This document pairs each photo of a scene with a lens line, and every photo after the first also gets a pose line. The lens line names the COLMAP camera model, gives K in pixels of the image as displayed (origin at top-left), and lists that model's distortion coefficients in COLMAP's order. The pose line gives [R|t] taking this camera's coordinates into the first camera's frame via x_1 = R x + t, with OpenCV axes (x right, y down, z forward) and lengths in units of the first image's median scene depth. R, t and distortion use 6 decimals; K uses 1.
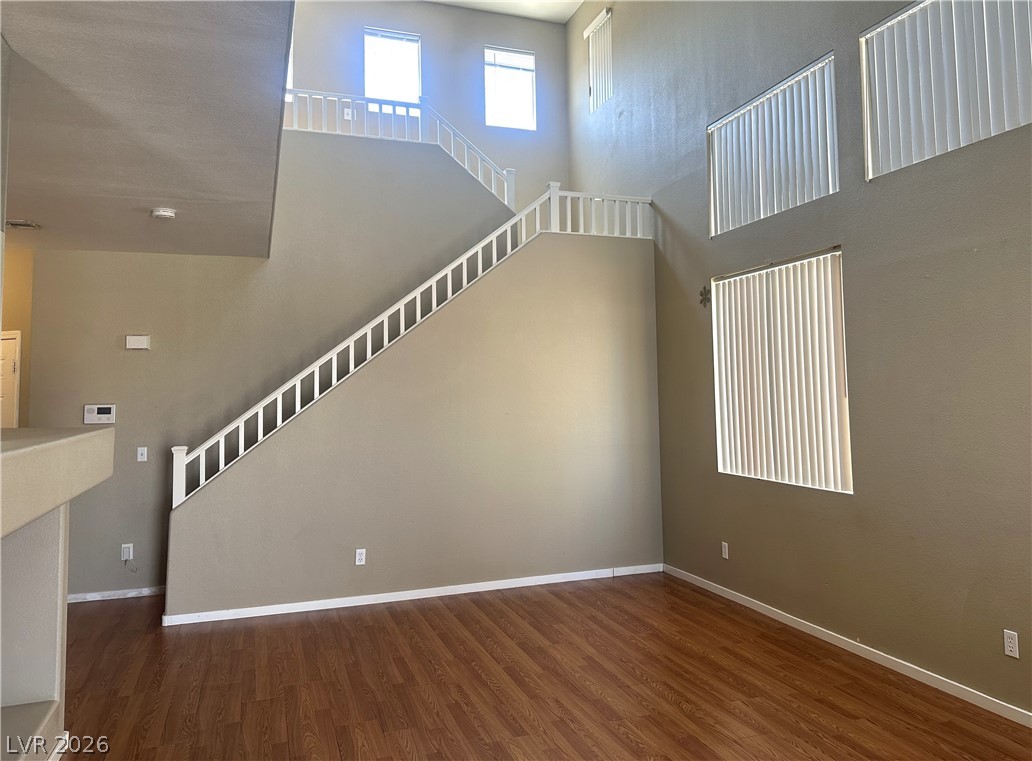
lens RADIAL K [[799.4, 0, 563.5], [0, 799.4, 335.7], [0, 0, 1]] dist [0.019827, -0.016586]
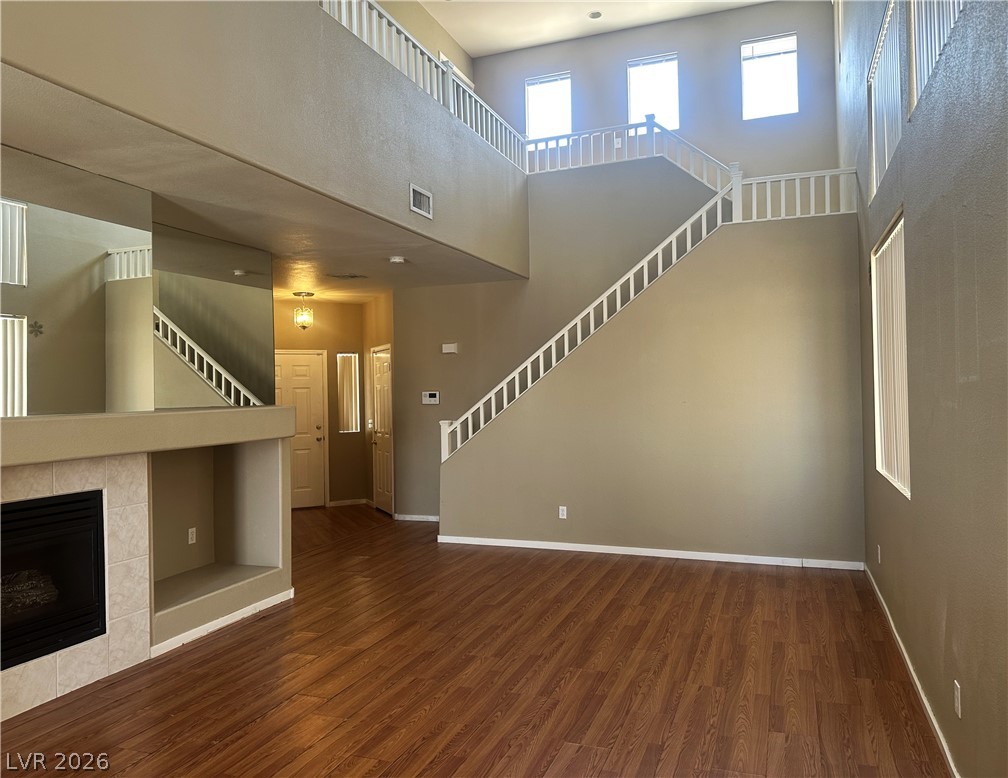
lens RADIAL K [[706.4, 0, 509.5], [0, 706.4, 388.3], [0, 0, 1]] dist [0.043730, -0.059366]
pose [[0.751401, -0.001246, -0.659844, 0.491058], [0.054743, 0.996669, 0.060456, 0.012925], [0.657571, -0.081549, 0.748966, 0.159241]]
